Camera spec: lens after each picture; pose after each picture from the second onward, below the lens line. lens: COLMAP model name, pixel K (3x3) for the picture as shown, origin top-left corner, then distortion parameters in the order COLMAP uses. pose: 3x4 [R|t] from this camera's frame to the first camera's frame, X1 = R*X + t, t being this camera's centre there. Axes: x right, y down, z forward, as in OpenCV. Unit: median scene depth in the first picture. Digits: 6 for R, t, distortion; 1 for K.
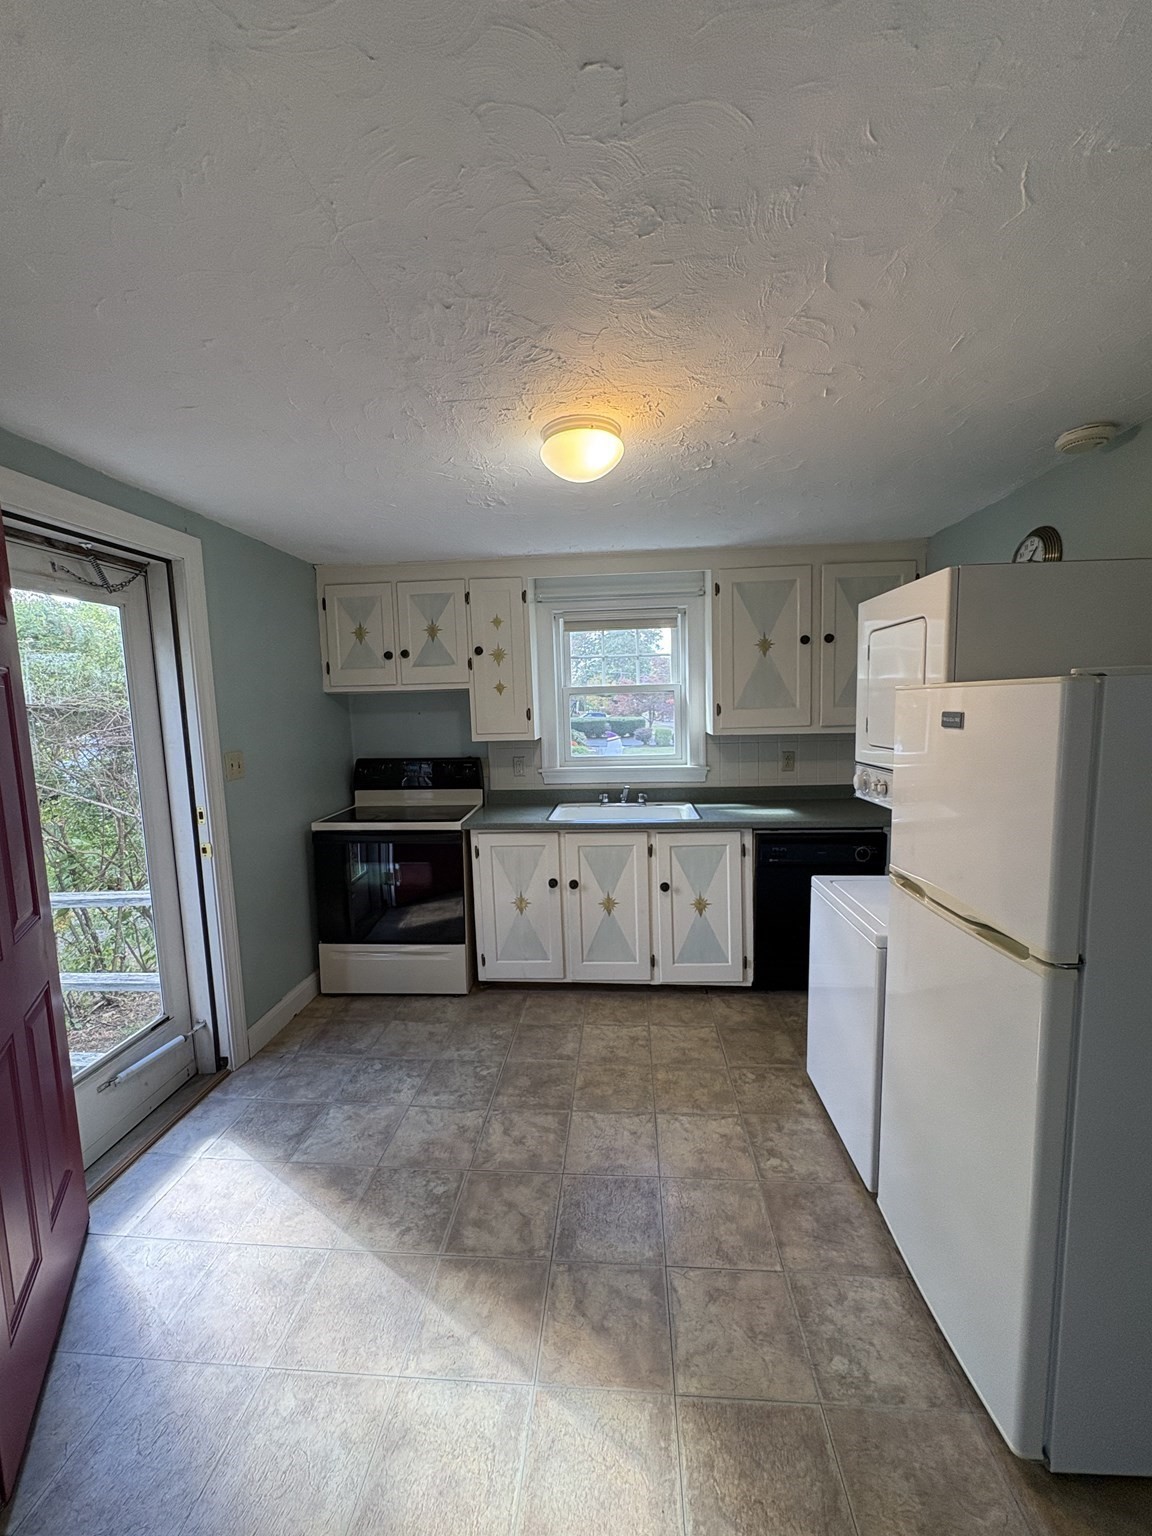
lens RADIAL K [[610.1, 0, 576.0], [0, 610.1, 768.0], [0, 0, 1]] dist [-0.004137, 0.000407]
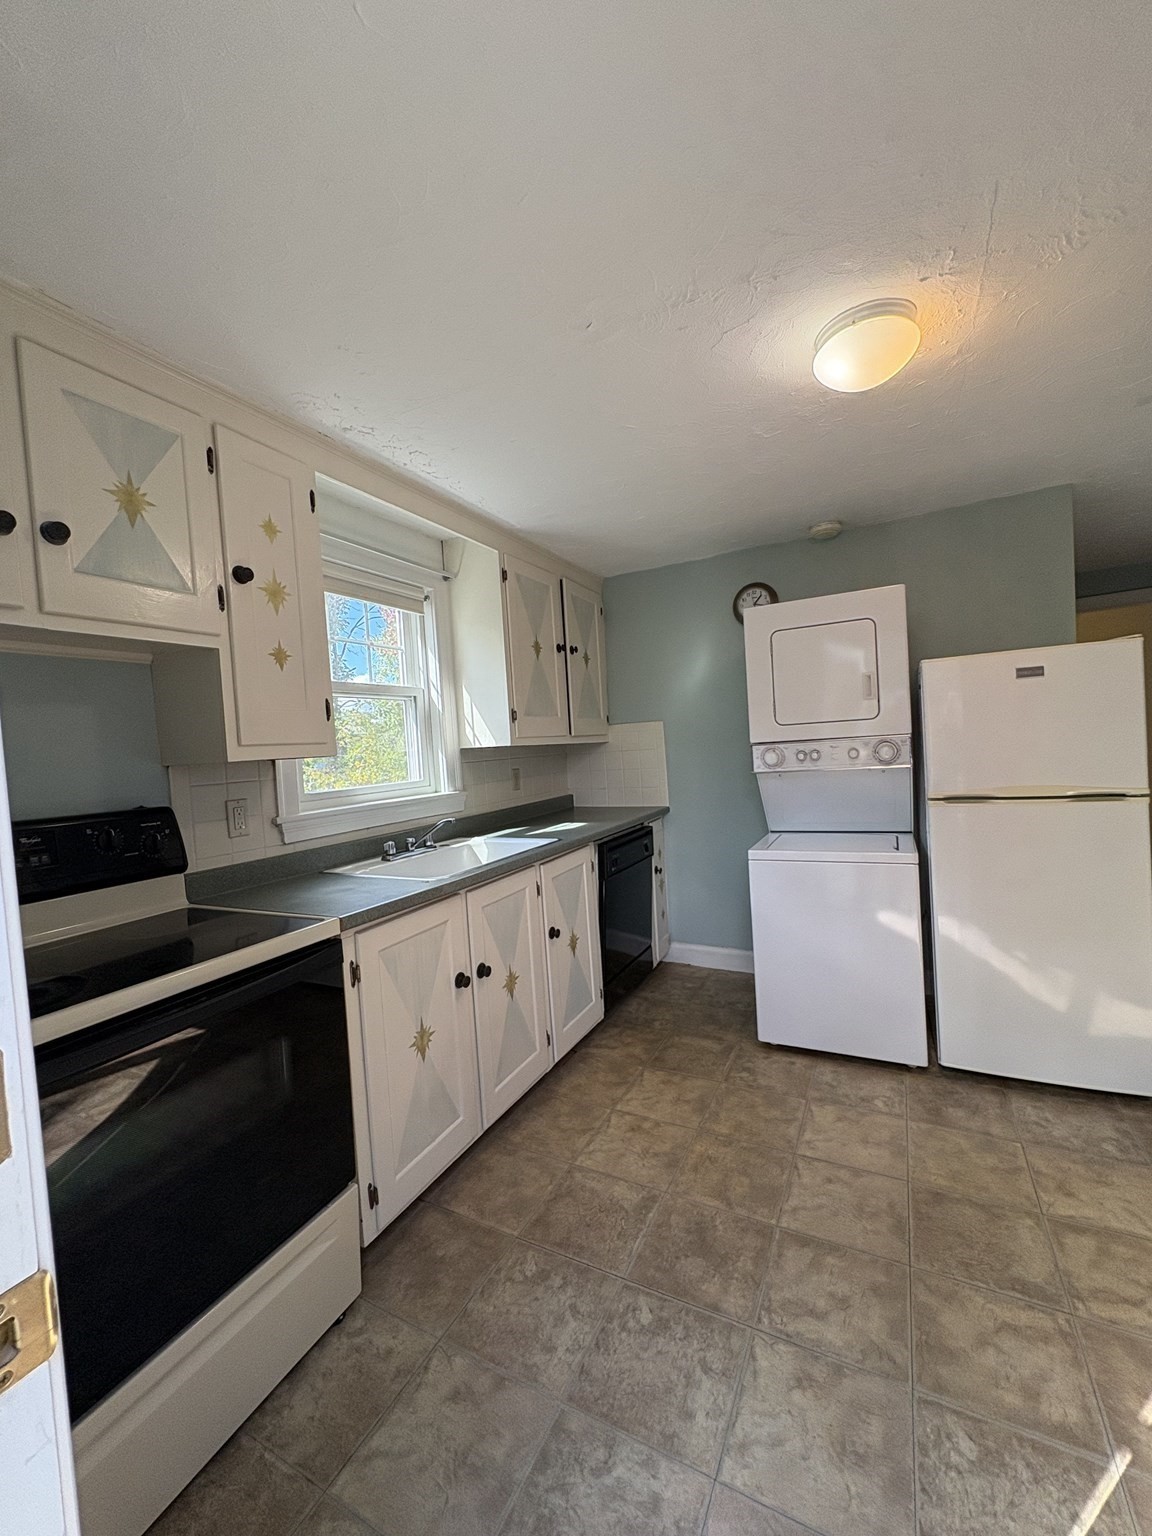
lens RADIAL K [[610.1, 0, 576.0], [0, 610.1, 768.0], [0, 0, 1]] dist [-0.004137, 0.000407]
pose [[0.397193, -0.031173, 0.917206, -0.607574], [0.147988, 0.988519, -0.030489, 0.018305], [-0.905725, 0.147846, 0.397246, 0.705172]]
